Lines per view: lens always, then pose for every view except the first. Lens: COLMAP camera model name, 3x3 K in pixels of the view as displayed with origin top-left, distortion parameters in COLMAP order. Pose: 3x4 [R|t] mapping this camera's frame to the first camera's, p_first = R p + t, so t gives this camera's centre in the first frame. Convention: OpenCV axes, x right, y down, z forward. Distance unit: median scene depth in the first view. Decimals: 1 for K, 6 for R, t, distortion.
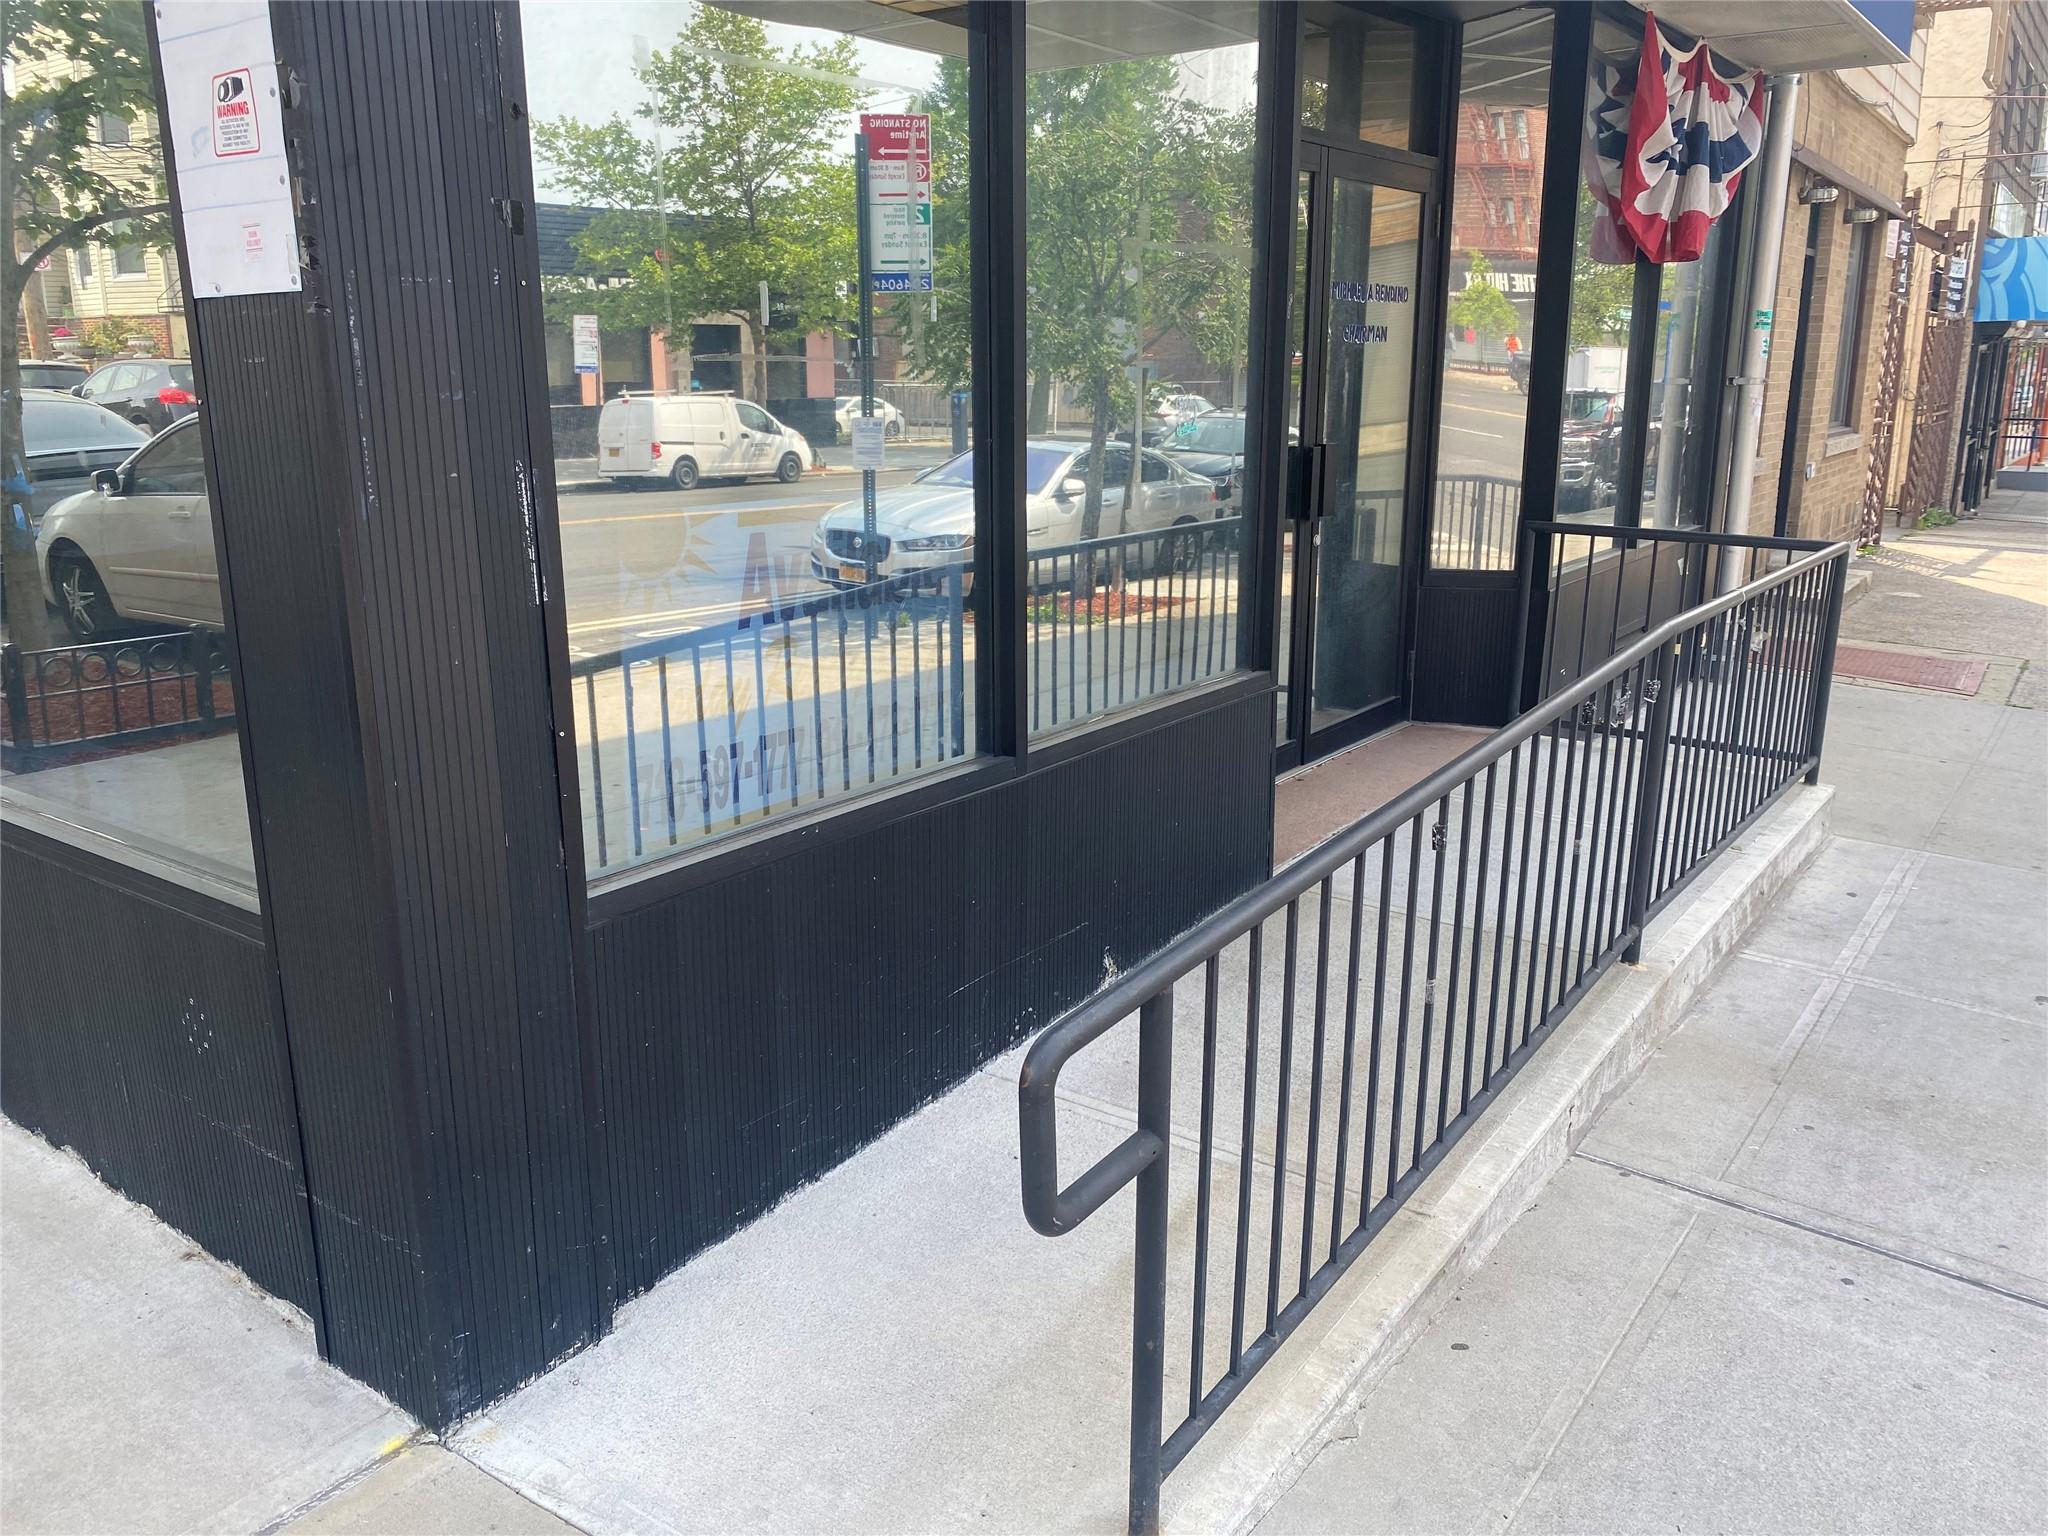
lens RADIAL K [[1547.3, 0, 1021.1], [0, 1547.3, 774.2], [0, 0, 1]] dist [0.031433, -0.023055]
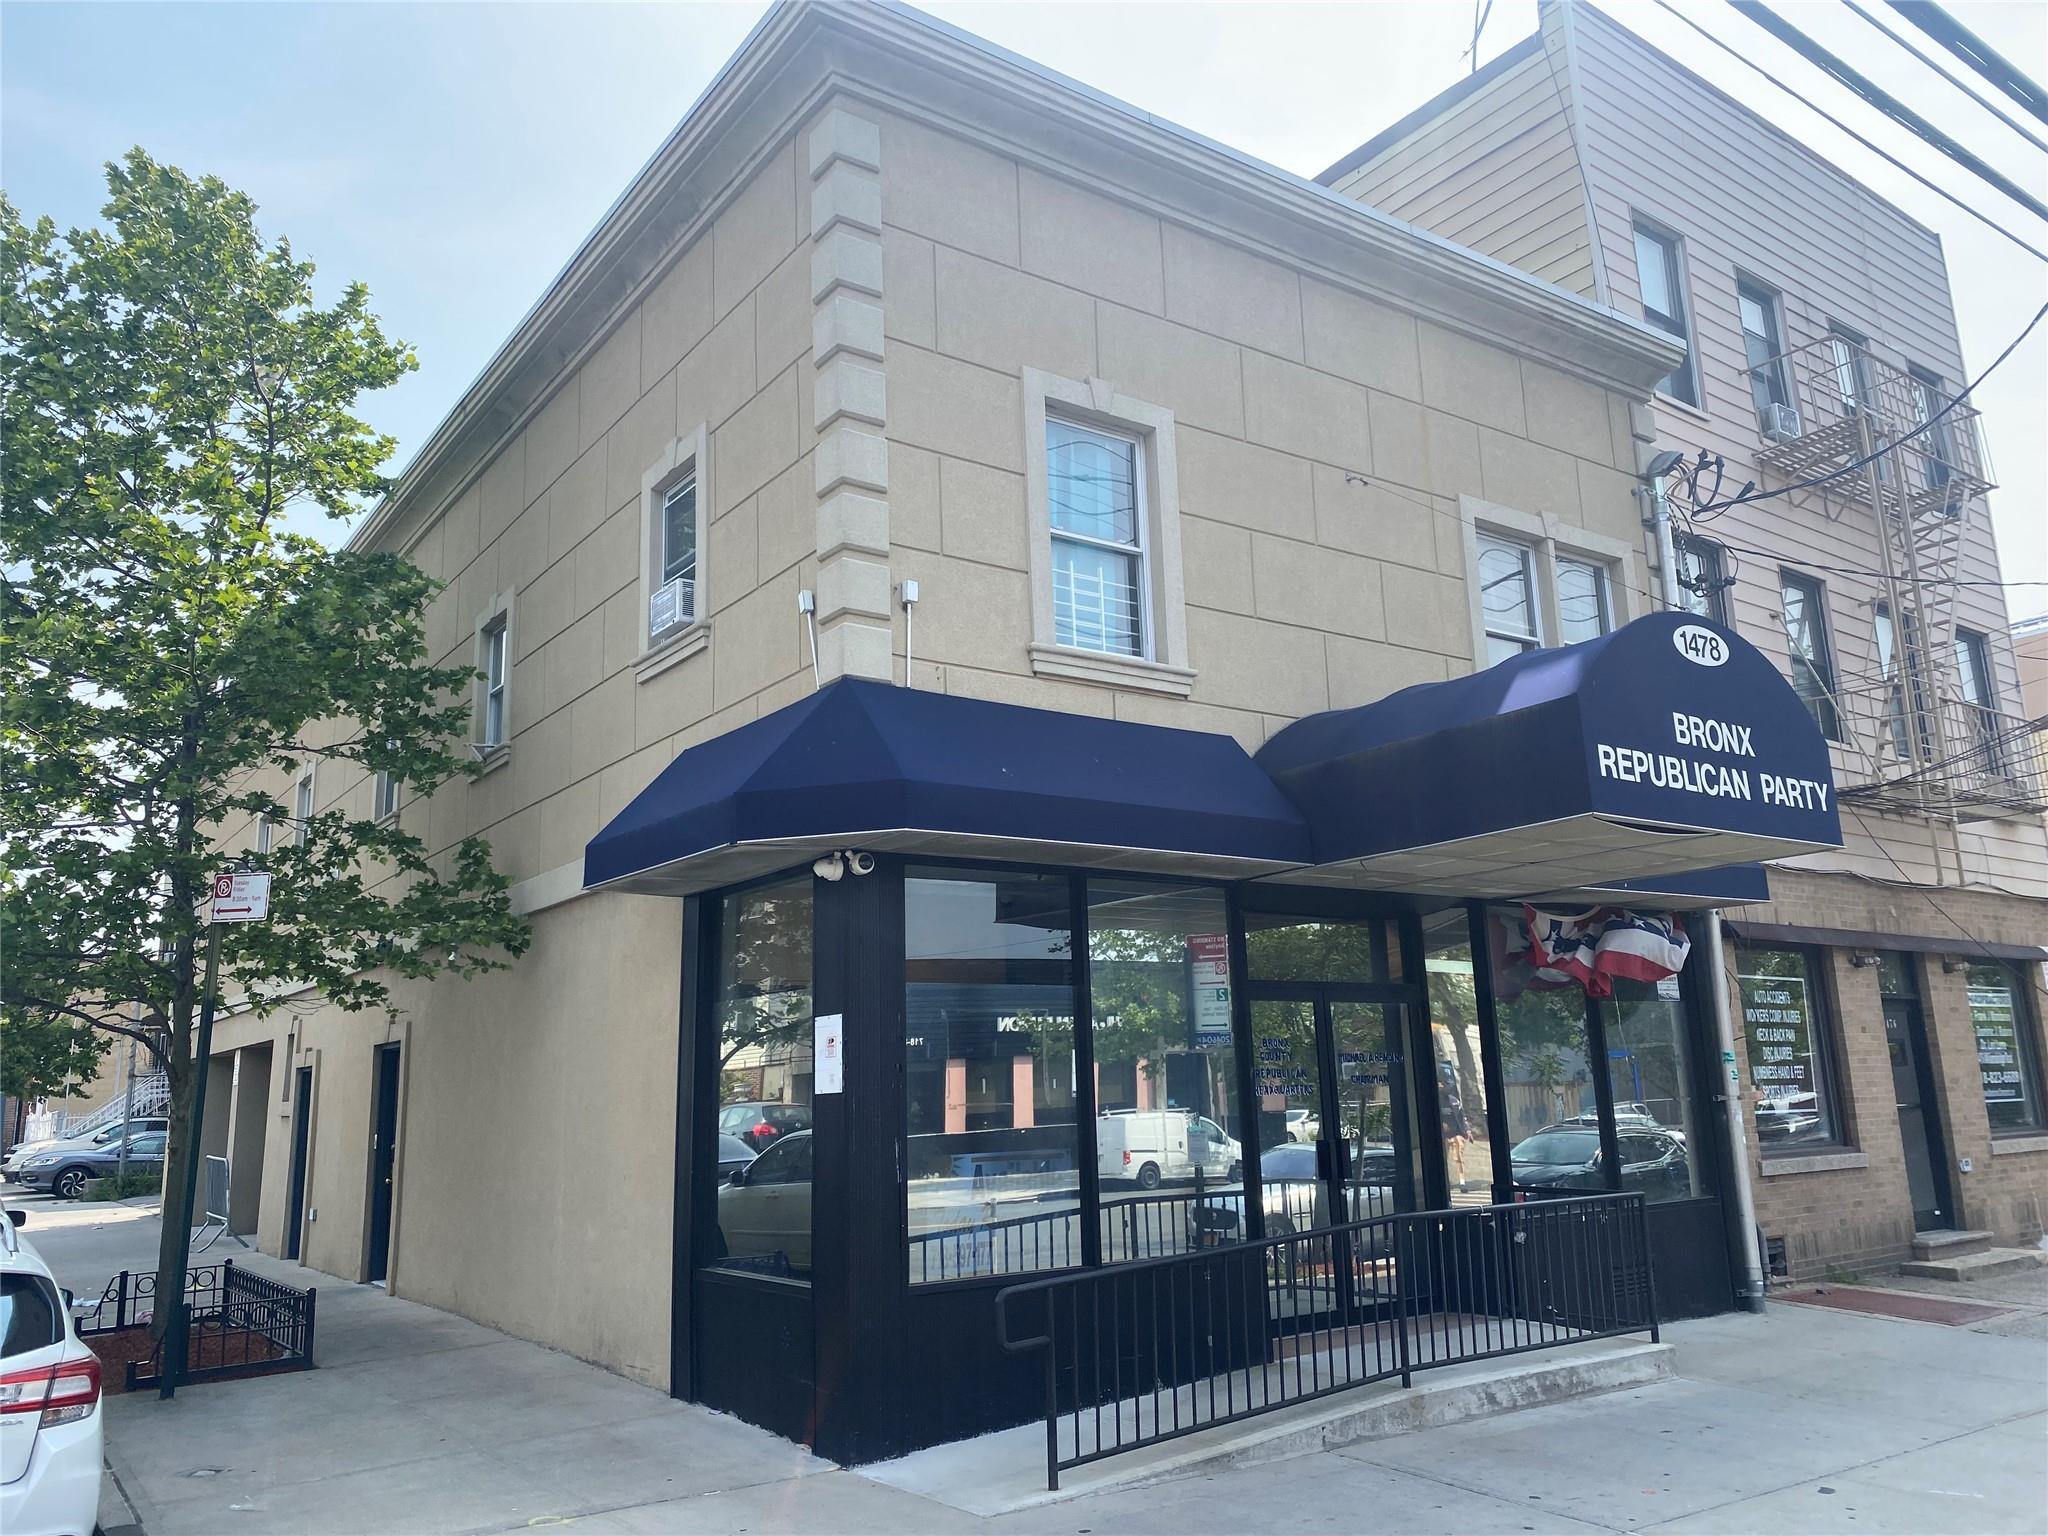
lens RADIAL K [[1547.3, 0, 1027.9], [0, 1547.3, 762.5], [0, 0, 1]] dist [0.031433, -0.023055]
pose [[0.947772, -0.095756, -0.304235, 0.088474], [-0.048892, 0.898977, -0.435259, 0.043277], [0.315179, 0.427401, 0.847343, -0.177650]]
